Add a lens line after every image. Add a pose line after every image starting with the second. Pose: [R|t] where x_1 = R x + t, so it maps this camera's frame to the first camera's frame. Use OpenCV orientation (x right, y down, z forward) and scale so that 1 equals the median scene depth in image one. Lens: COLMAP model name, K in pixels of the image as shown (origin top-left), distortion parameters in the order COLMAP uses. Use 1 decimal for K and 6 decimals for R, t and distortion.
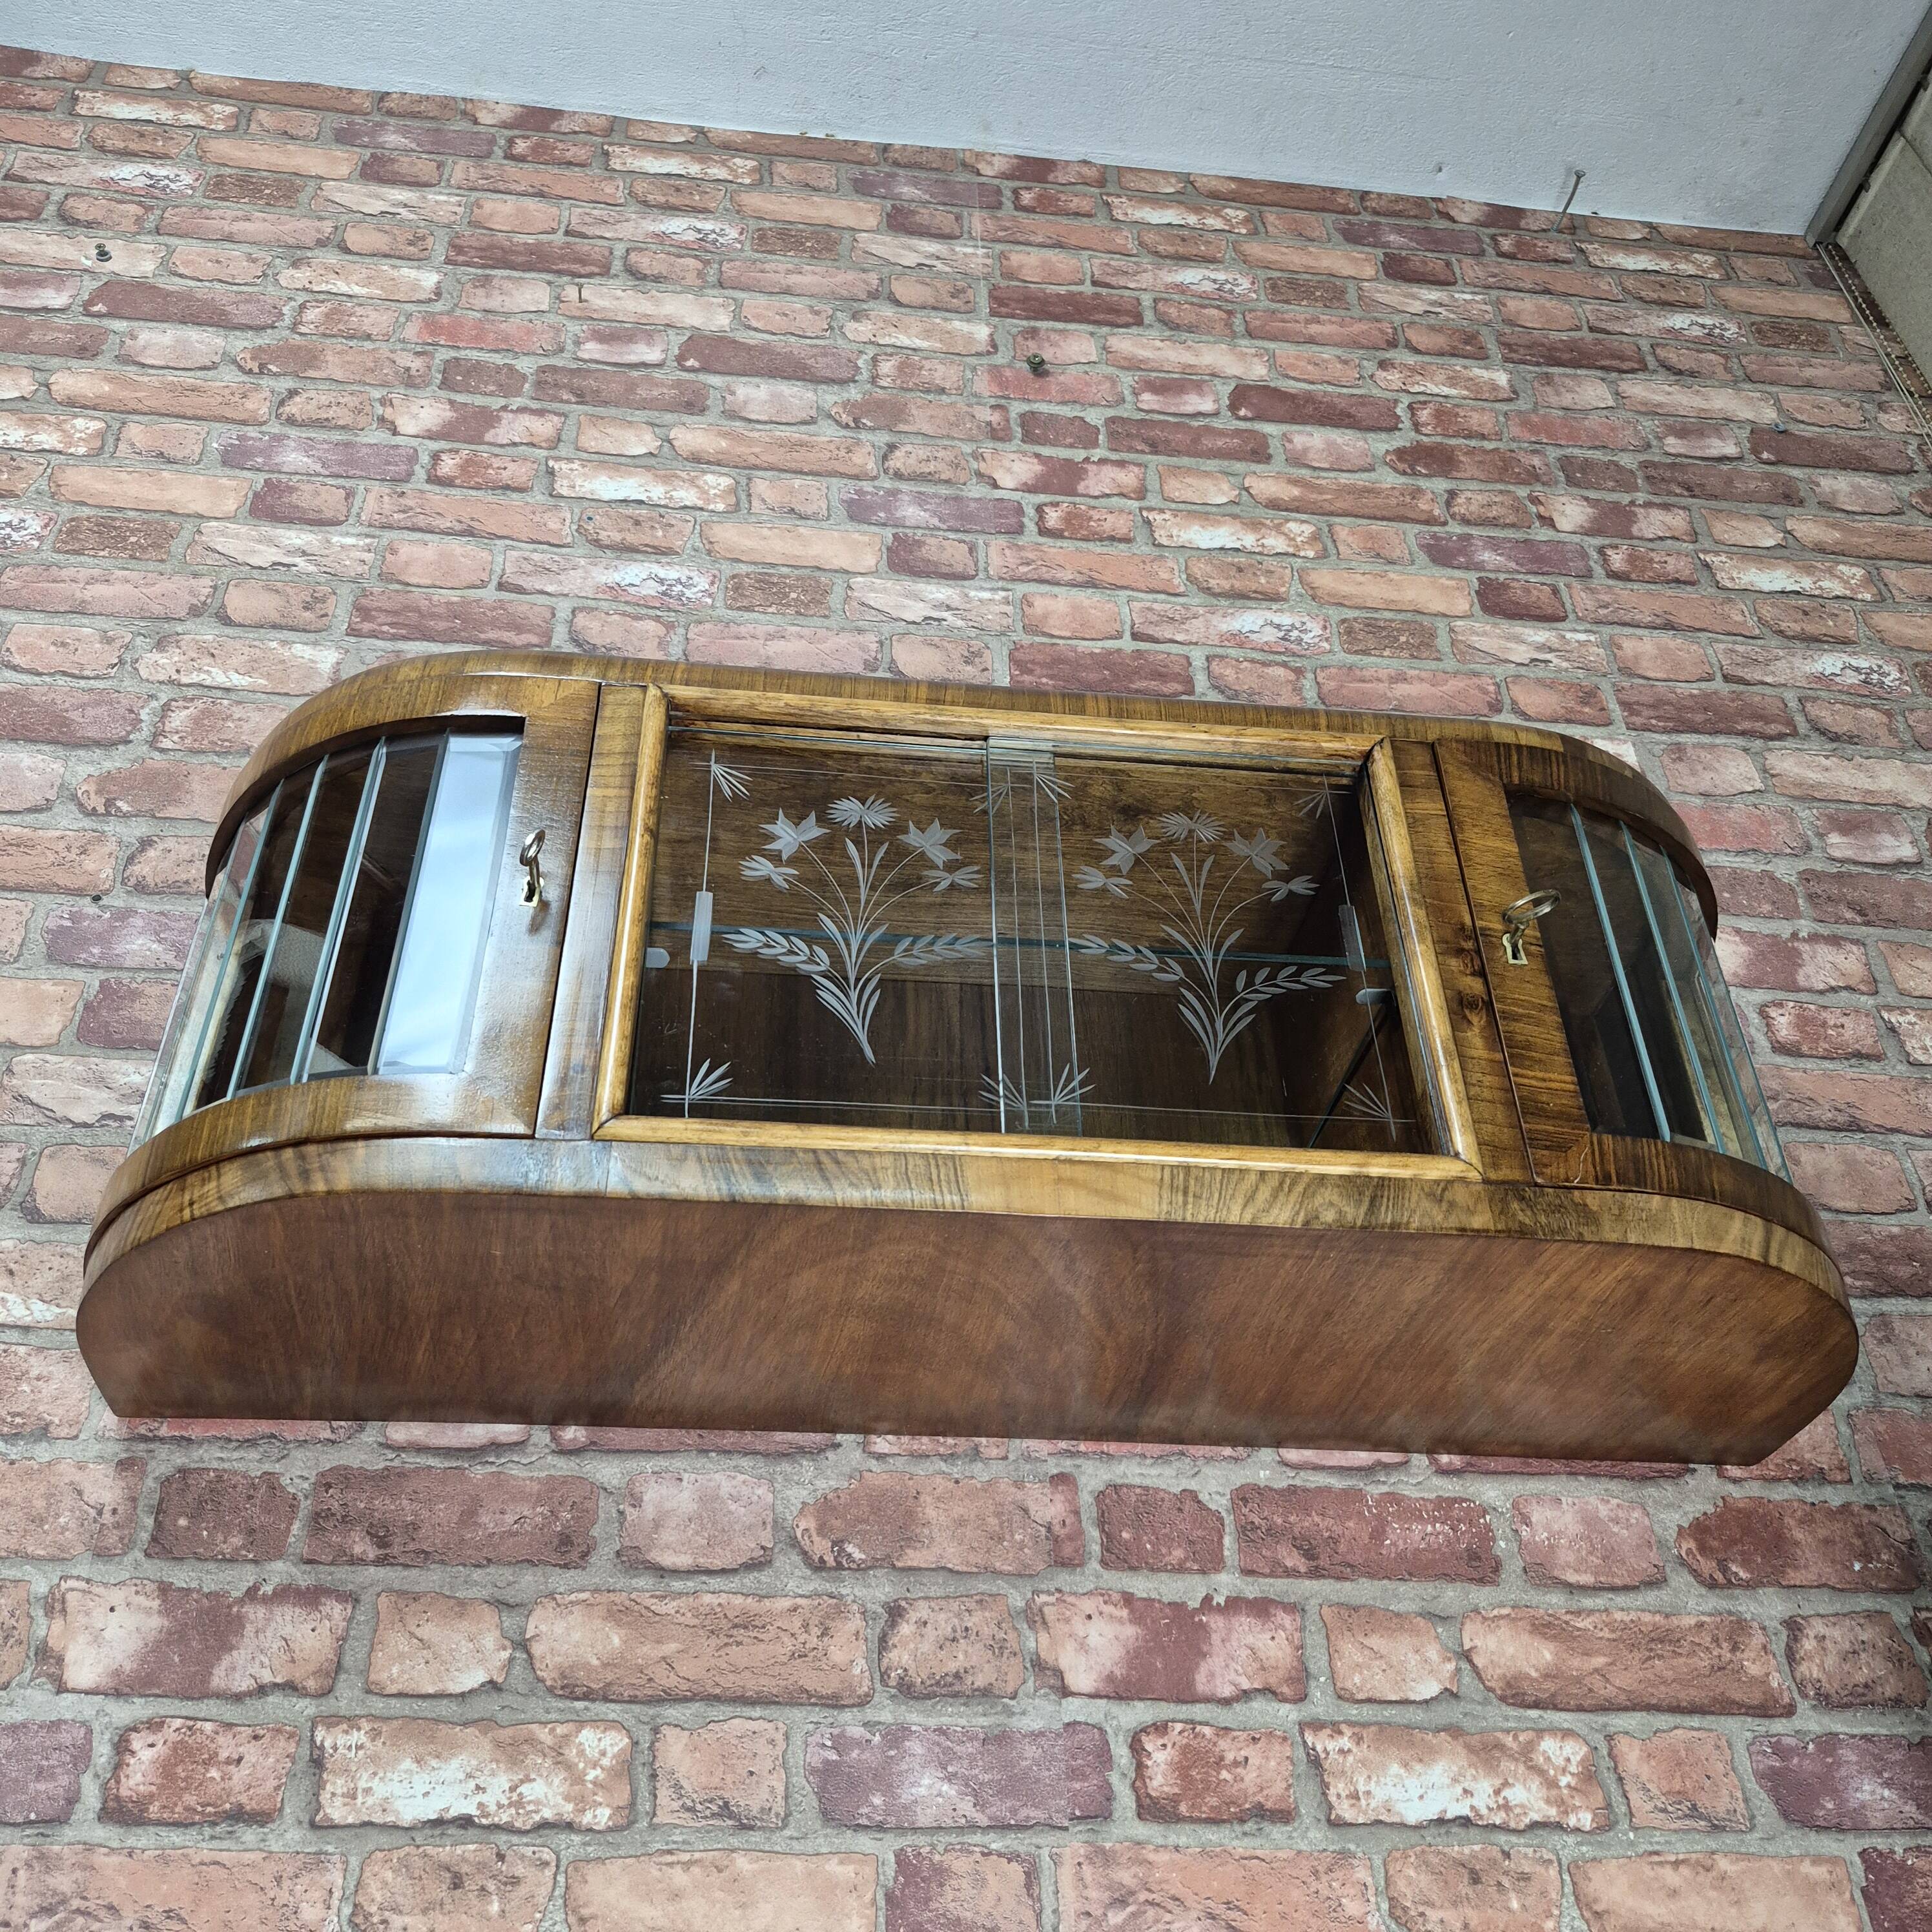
lens RADIAL K [[1846.8, 0, 942.9], [0, 1846.8, 953.2], [0, 0, 1]] dist [0.030551, 0.000000]
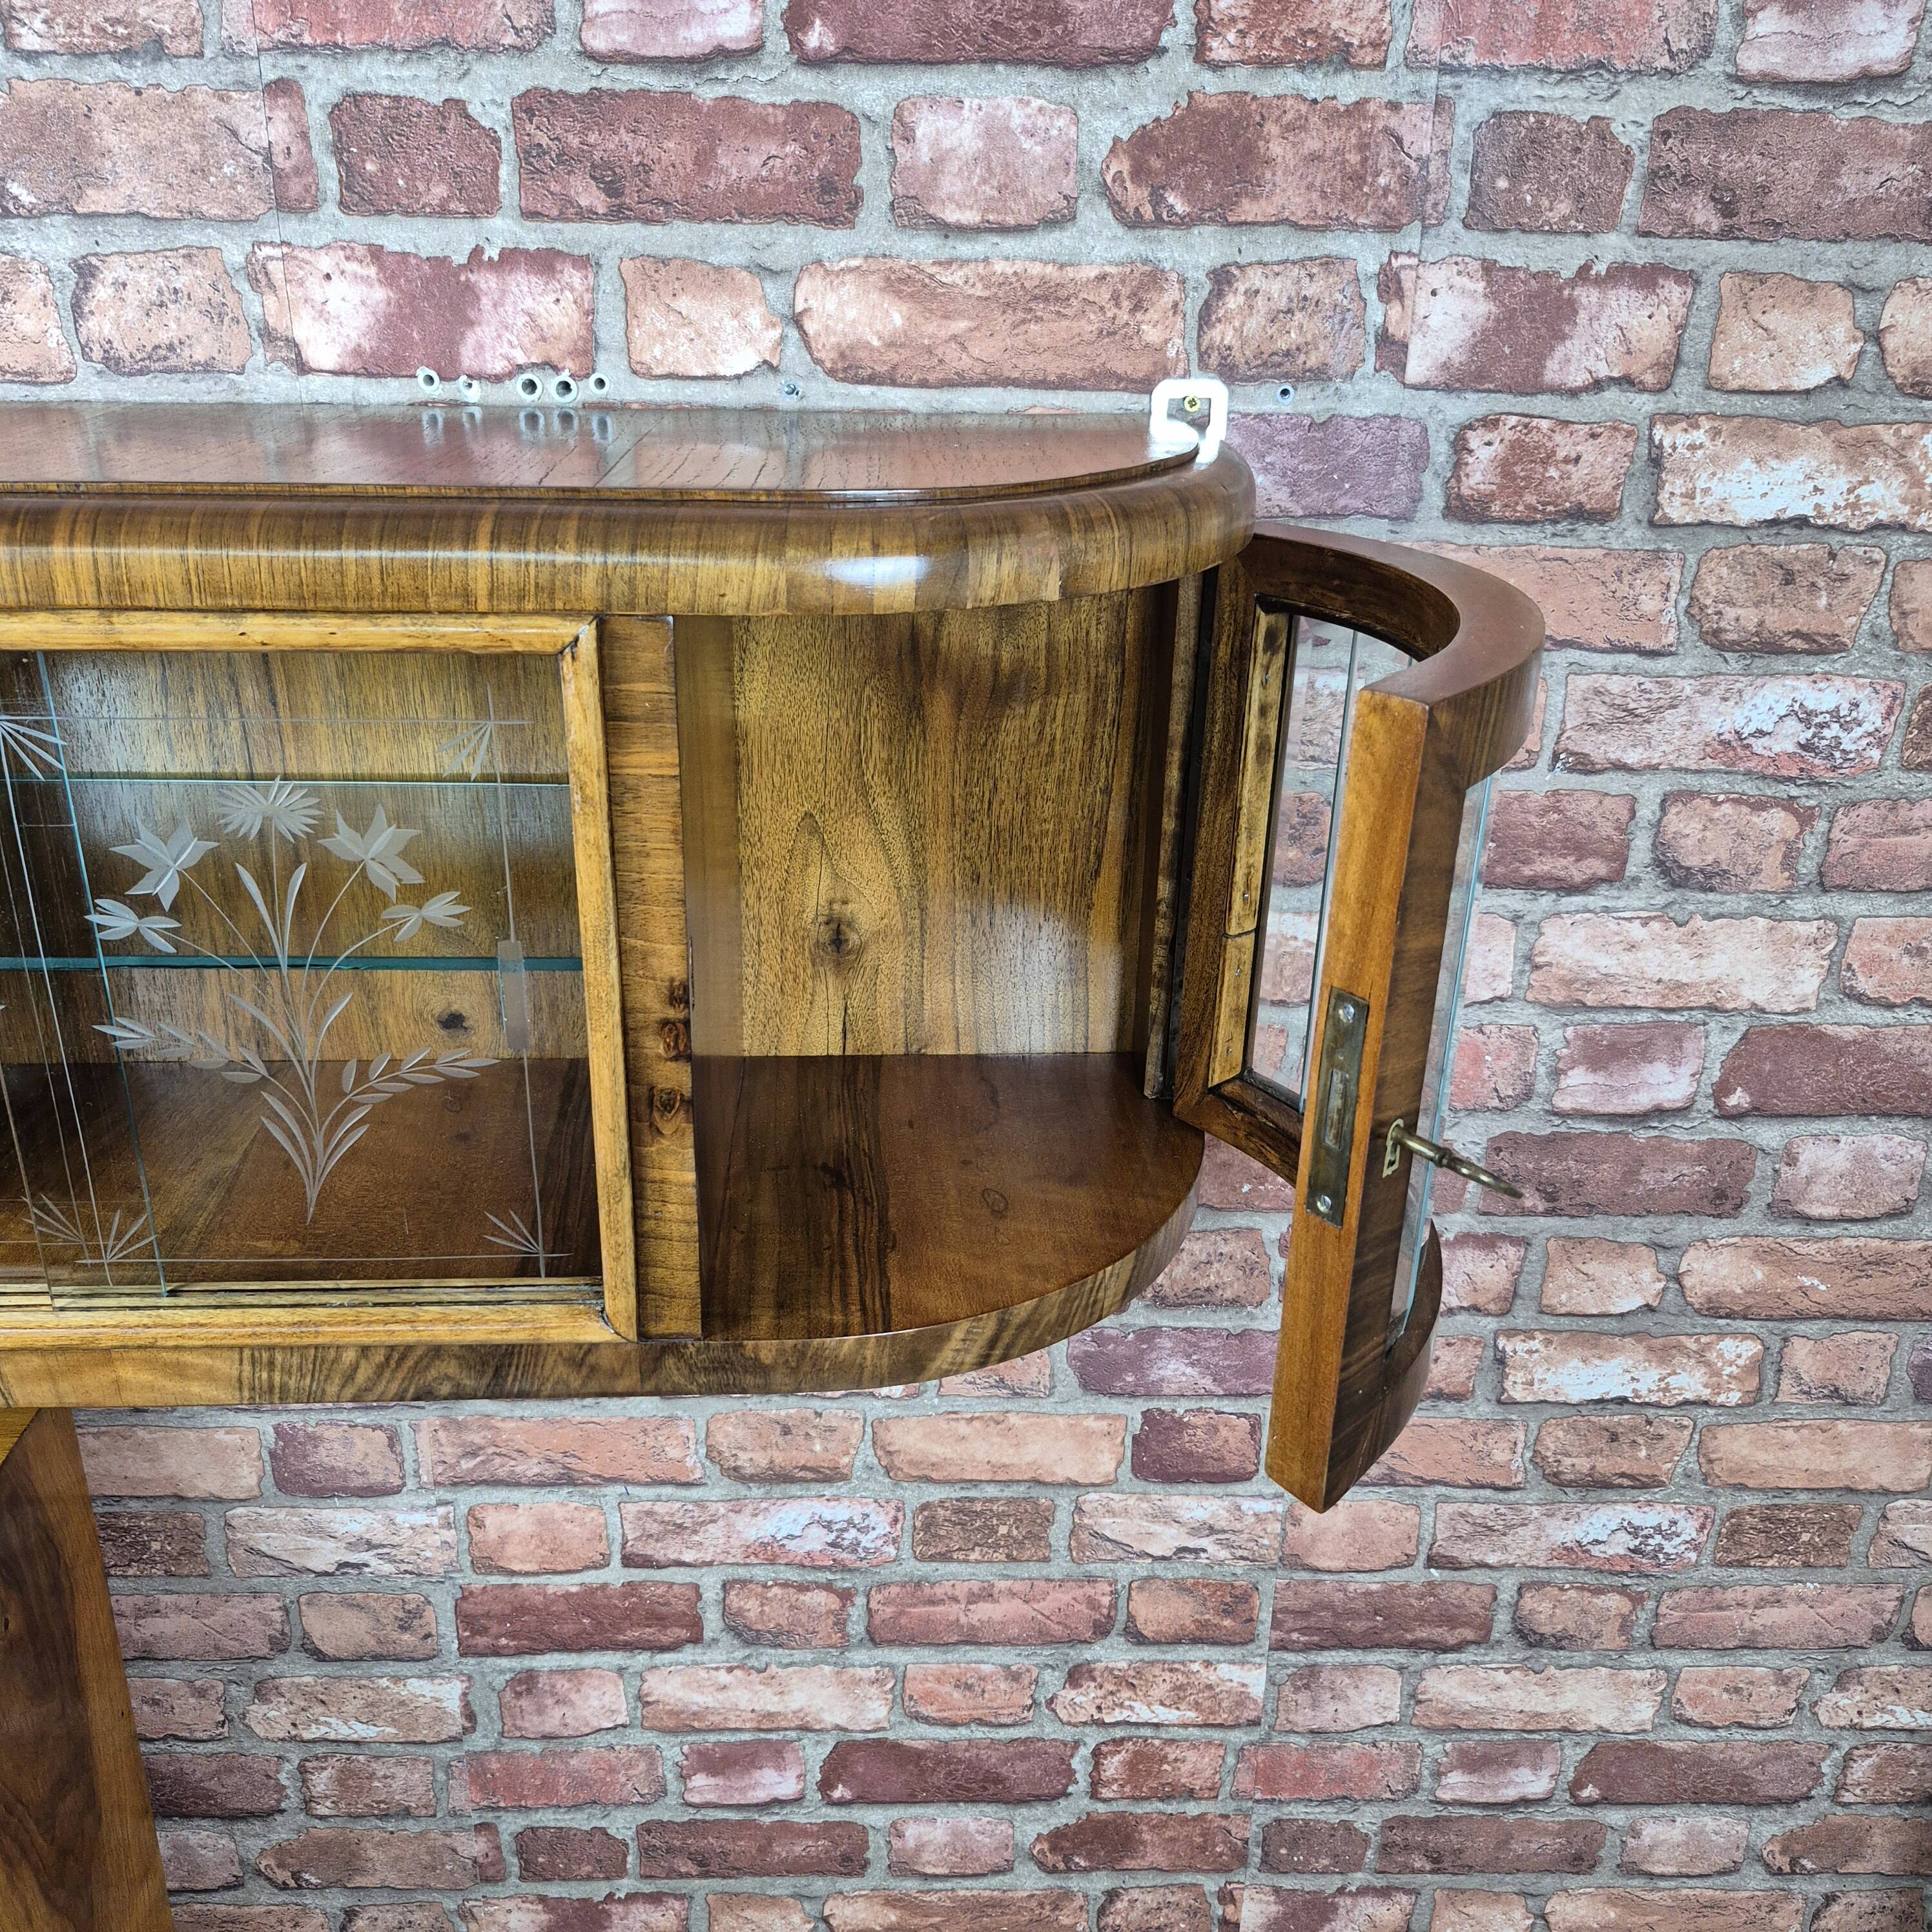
lens RADIAL K [[1846.8, 0, 941.5], [0, 1846.8, 991.6], [0, 0, 1]] dist [0.030551, 0.000000]
pose [[0.995931, 0.060807, -0.066510, 0.418071], [0.029645, 0.475898, 0.879001, -0.206459], [0.085101, -0.877396, 0.472159, 0.348072]]
